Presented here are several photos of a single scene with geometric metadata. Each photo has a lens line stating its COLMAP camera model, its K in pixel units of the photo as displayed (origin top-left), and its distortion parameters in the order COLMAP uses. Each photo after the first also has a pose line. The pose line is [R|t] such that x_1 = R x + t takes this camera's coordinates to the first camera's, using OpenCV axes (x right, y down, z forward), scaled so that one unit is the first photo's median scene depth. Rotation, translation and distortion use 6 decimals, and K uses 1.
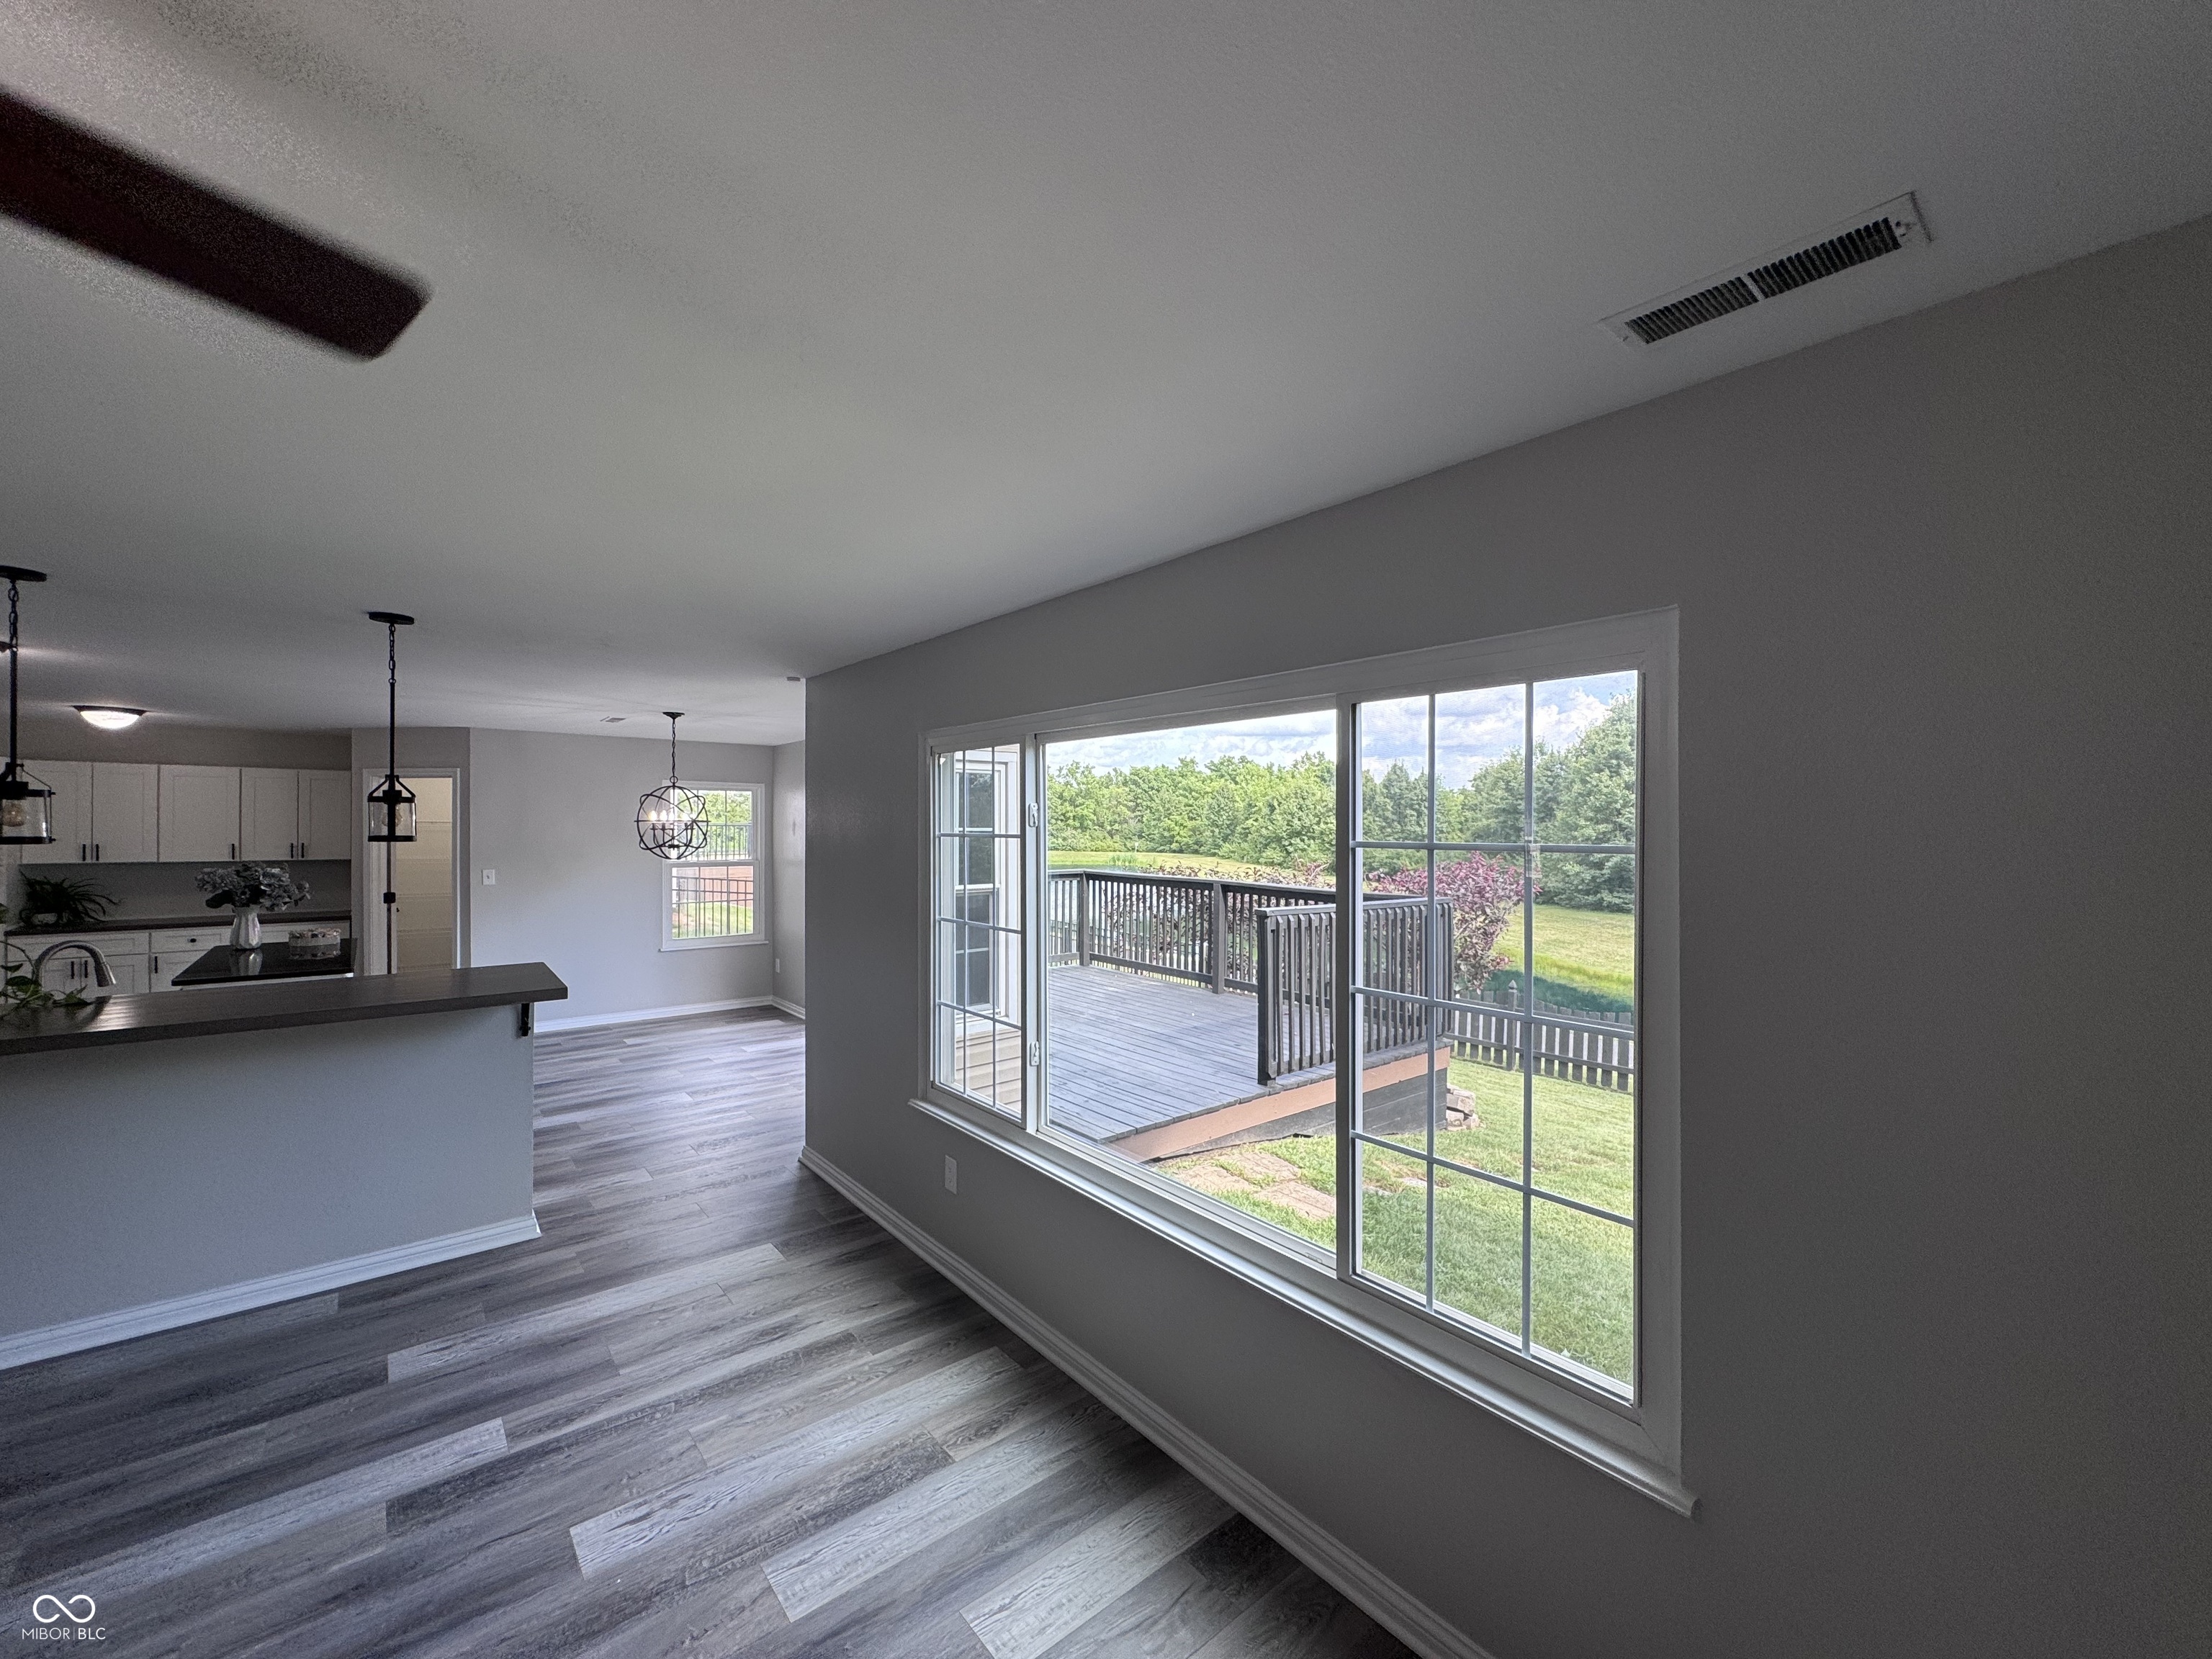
lens RADIAL K [[885.6, 0, 1124.3], [0, 885.6, 832.3], [0, 0, 1]] dist [0.000400, 0.000193]
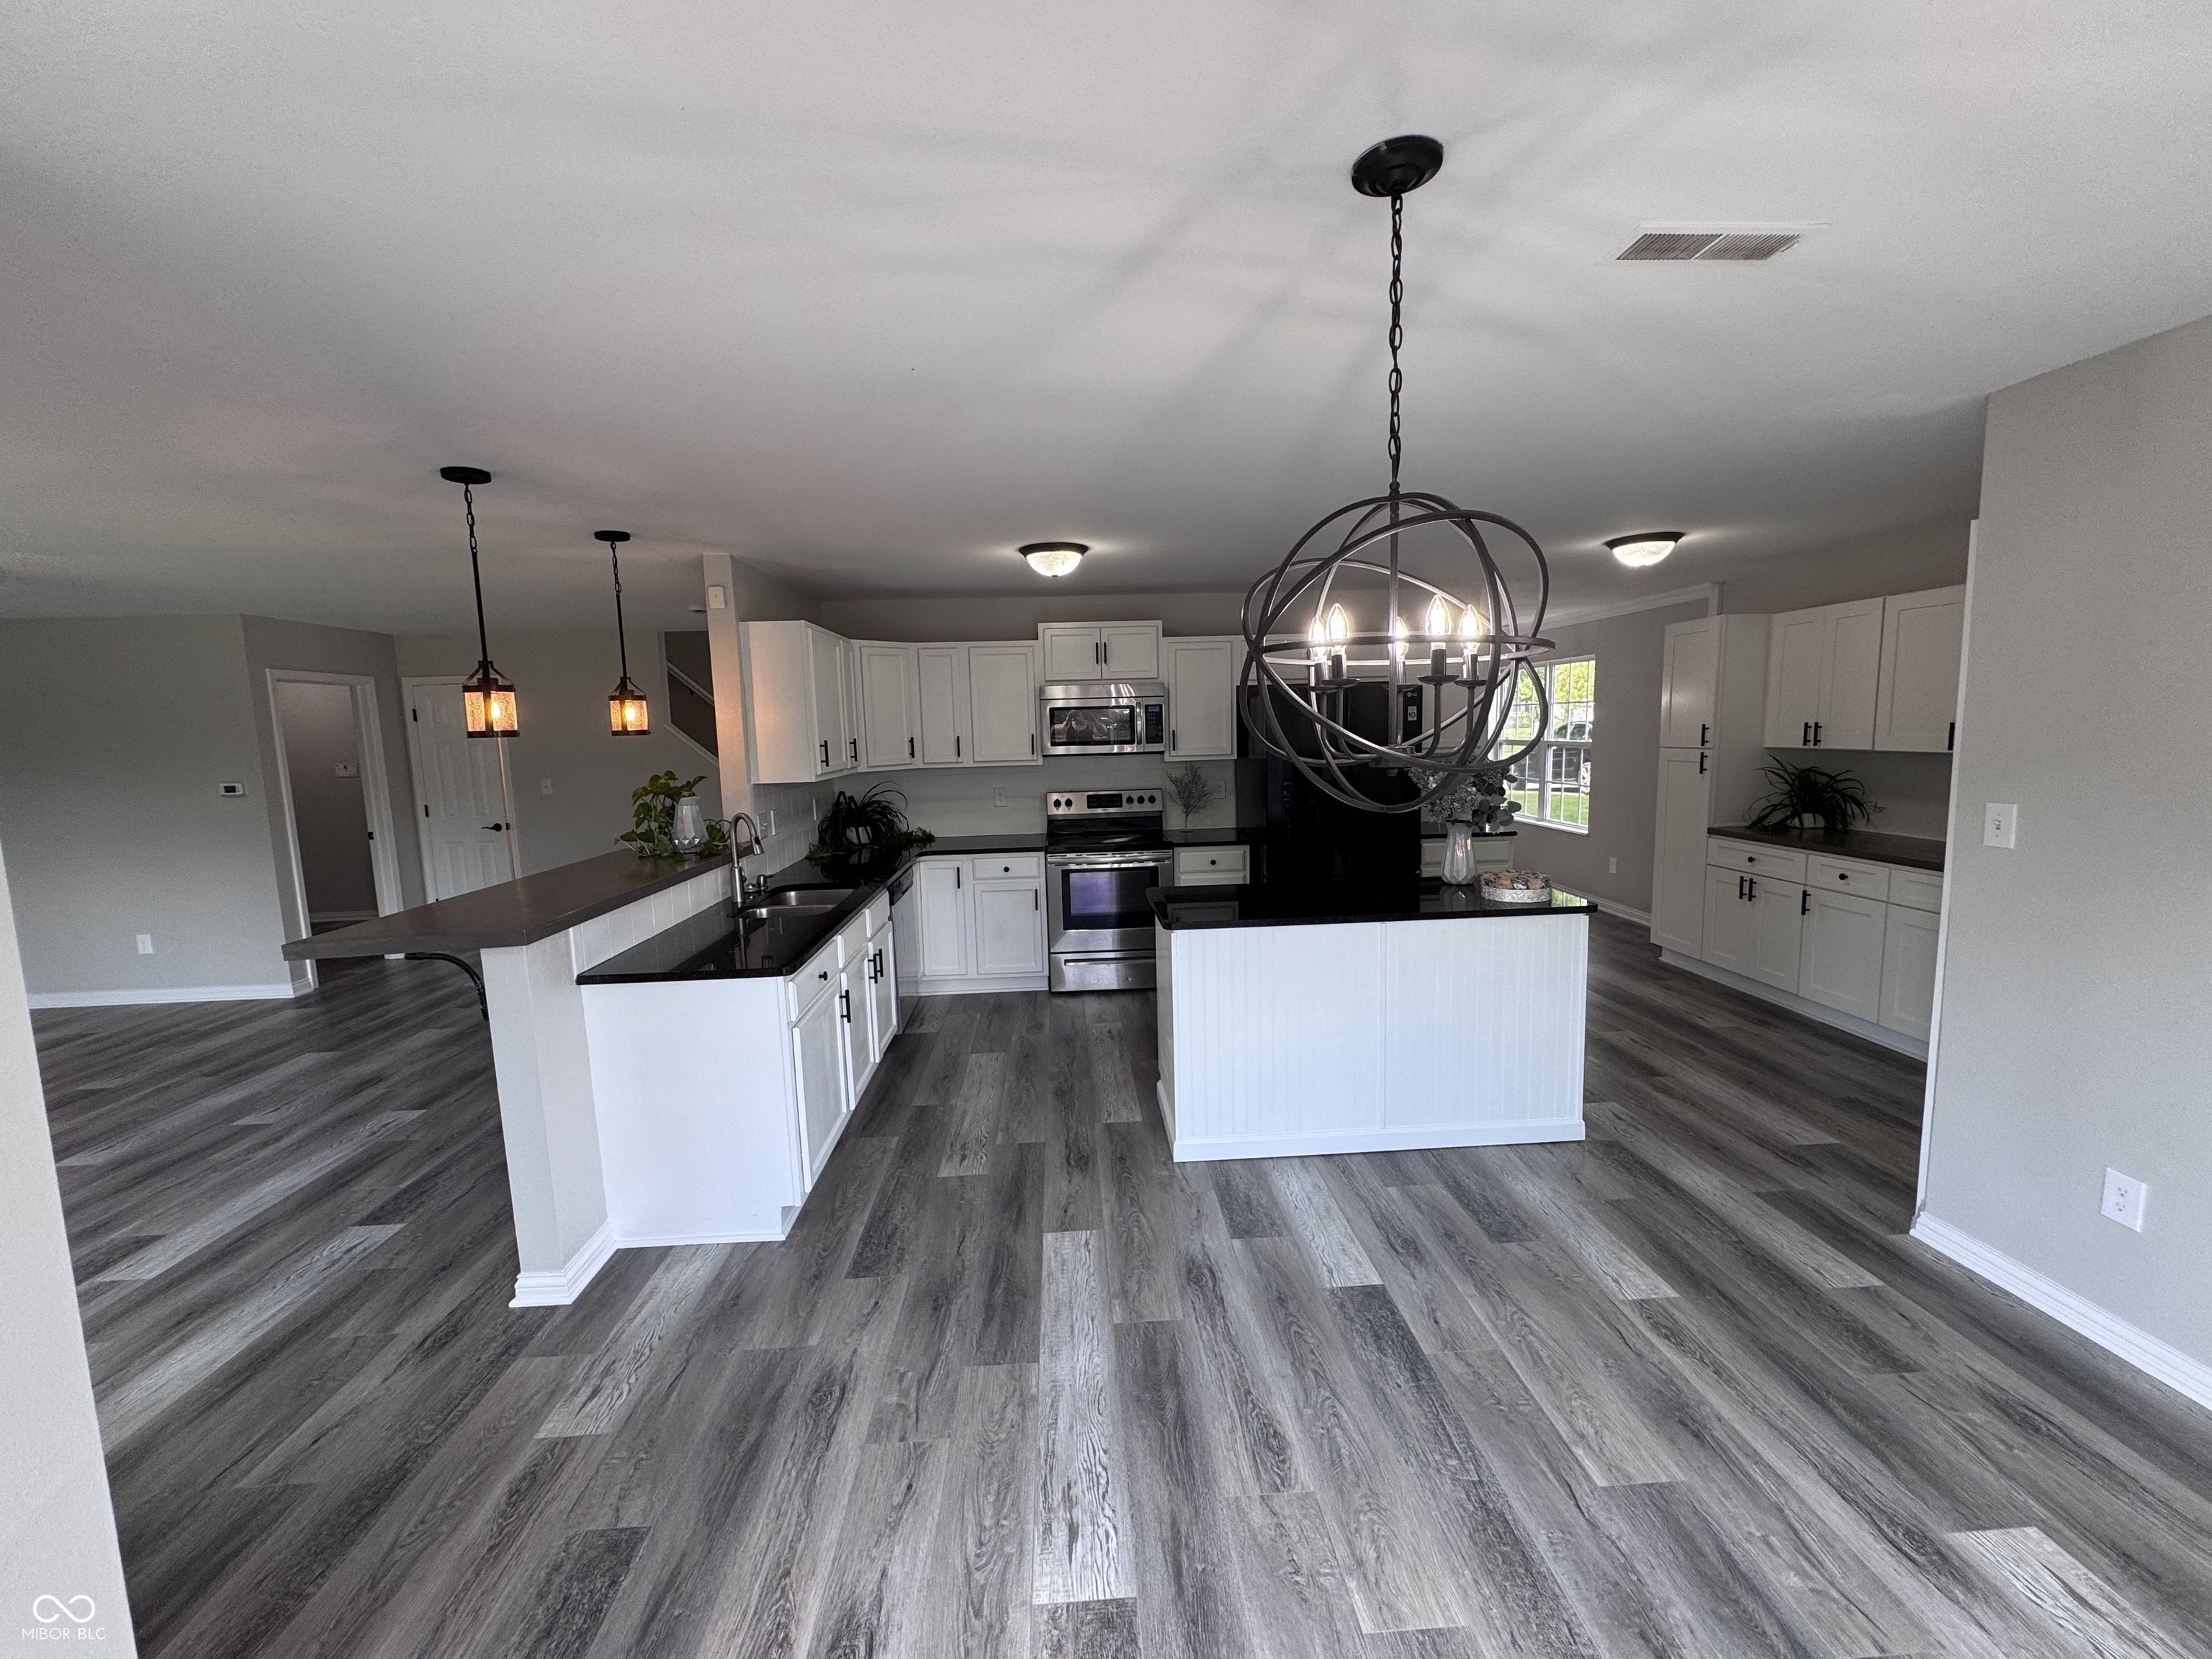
lens RADIAL K [[885.6, 0, 1120.1], [0, 885.6, 823.8], [0, 0, 1]] dist [0.000400, 0.000193]
pose [[-0.613429, 0.097059, -0.783763, -0.272623], [0.019366, 0.993969, 0.107933, 0.006965], [0.789512, 0.051031, -0.611610, 1.100684]]
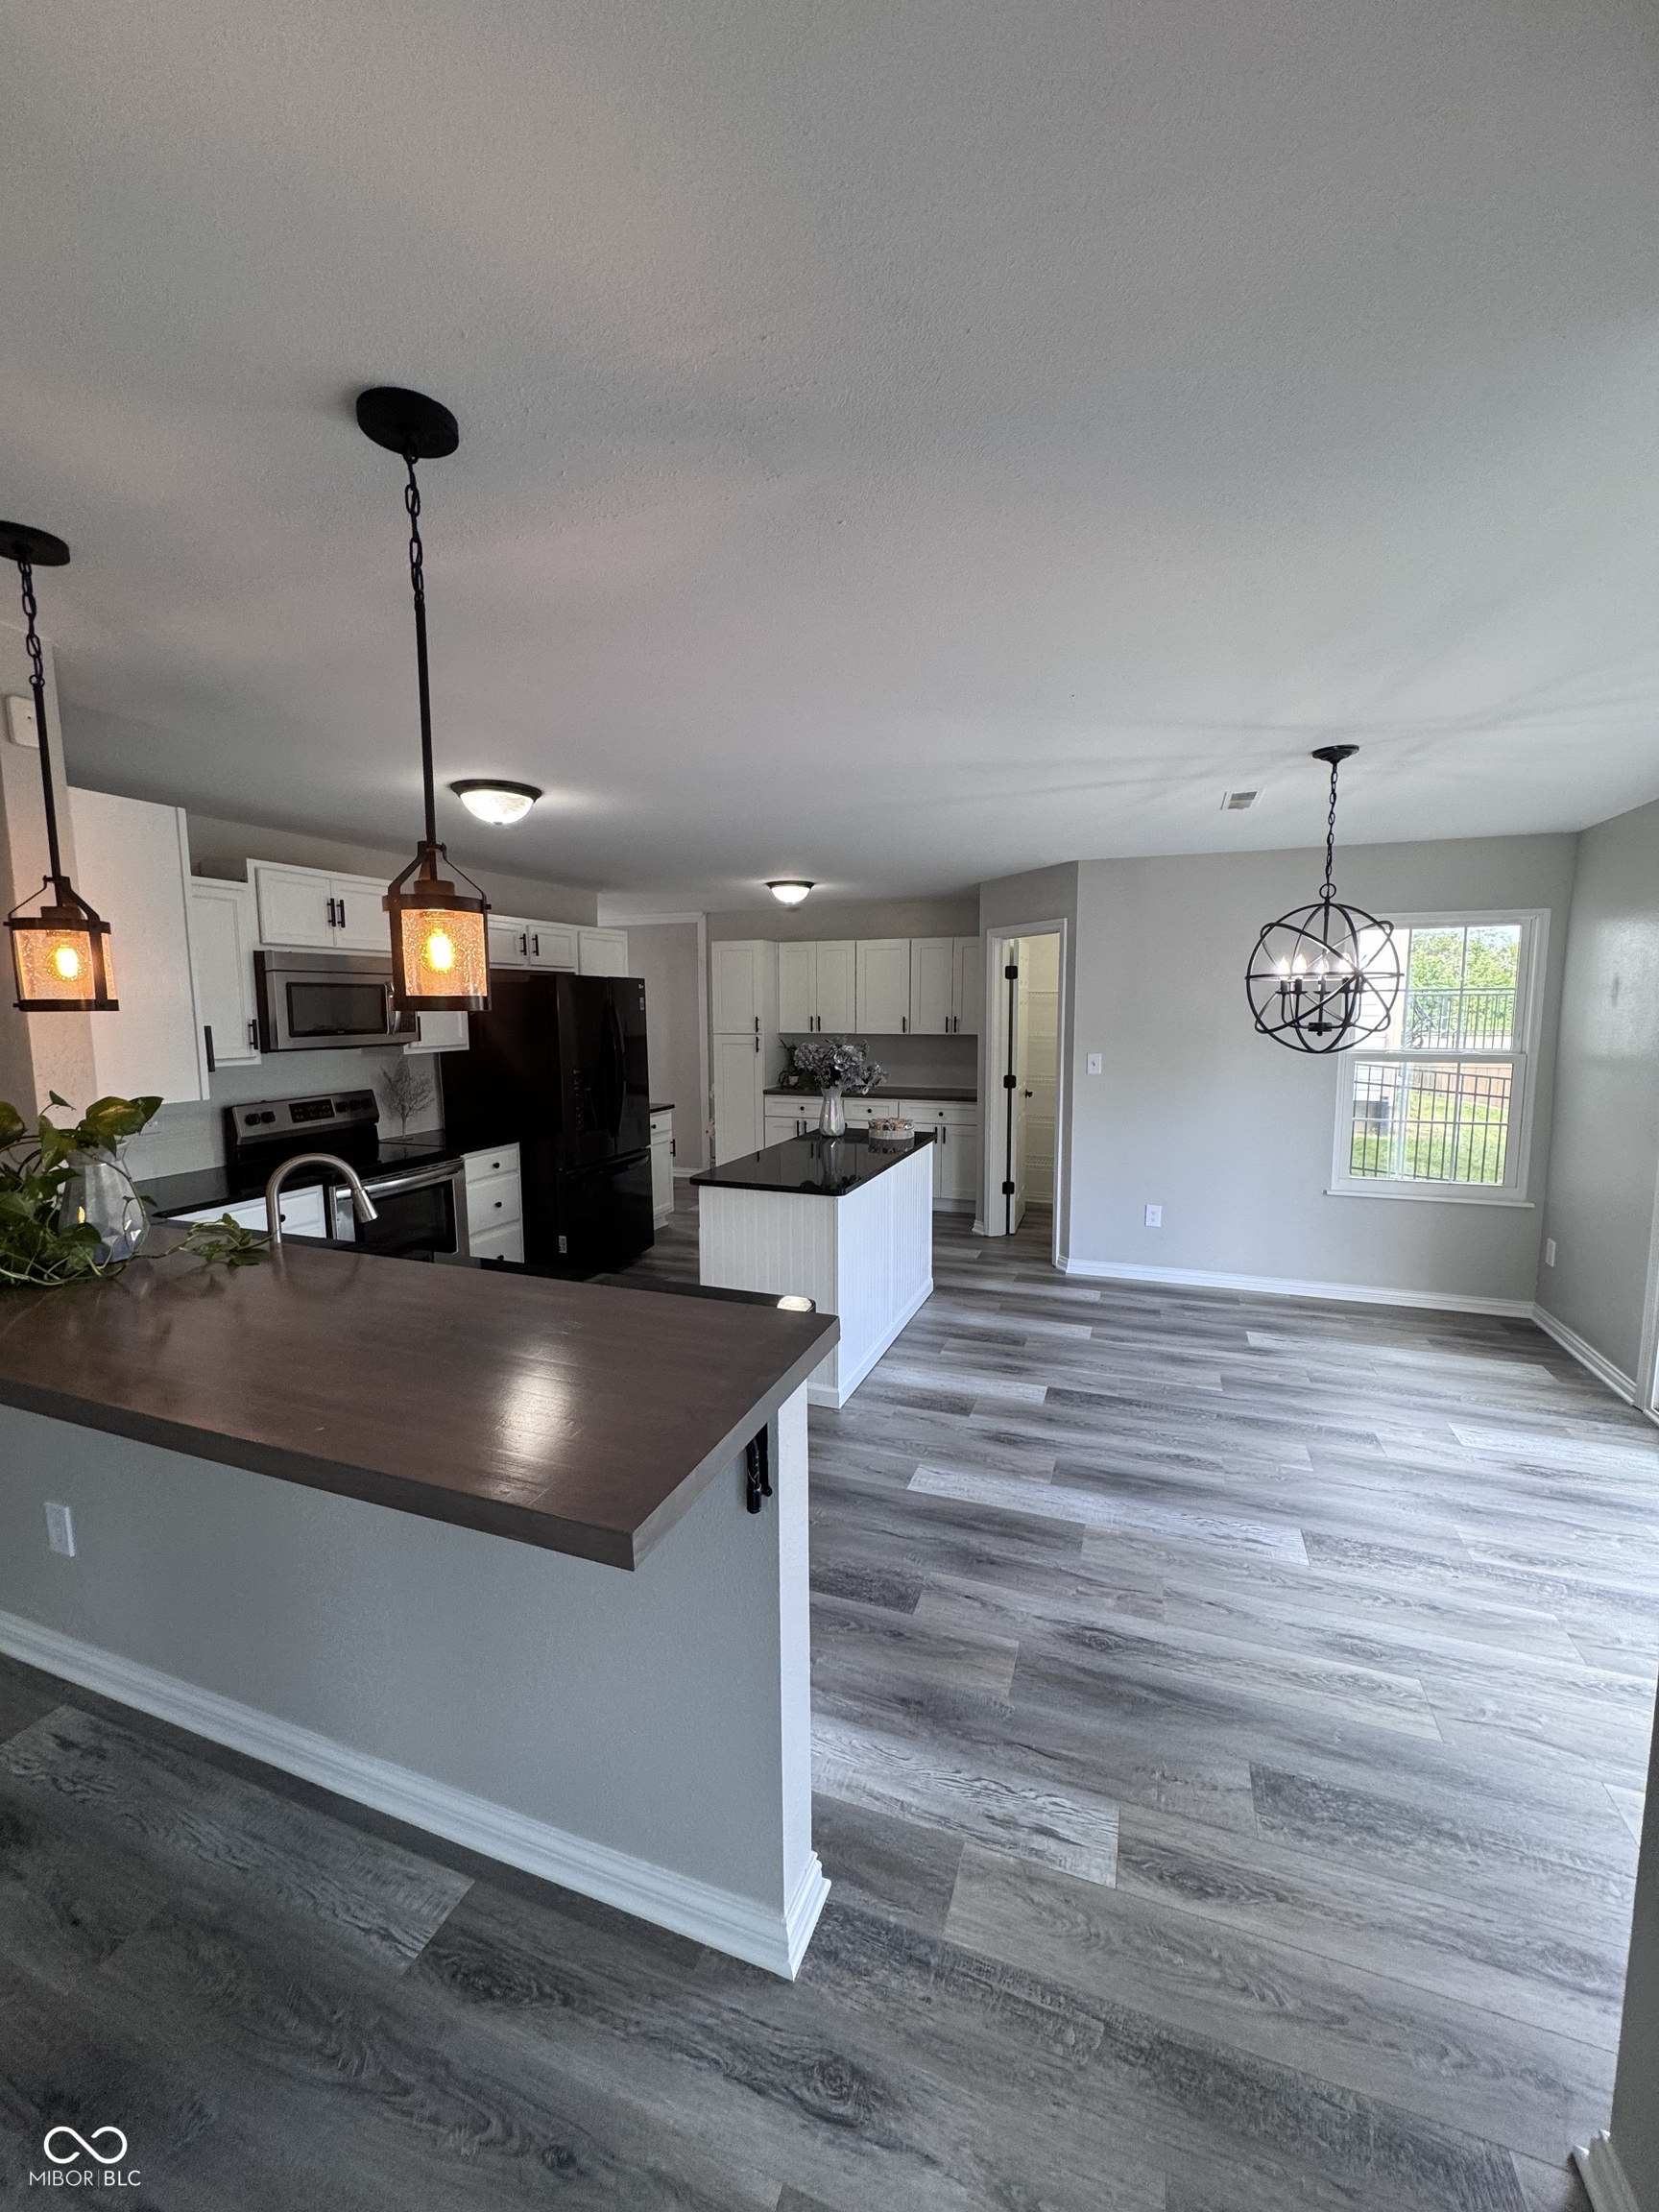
lens RADIAL K [[885.6, 0, 813.5], [0, 885.6, 1104.0], [0, 0, 1]] dist [0.000400, 0.000193]
pose [[0.475331, 0.091730, -0.875012, -0.204767], [0.002000, 0.994435, 0.105336, 0.006212], [0.879805, -0.051820, 0.472502, 0.514455]]
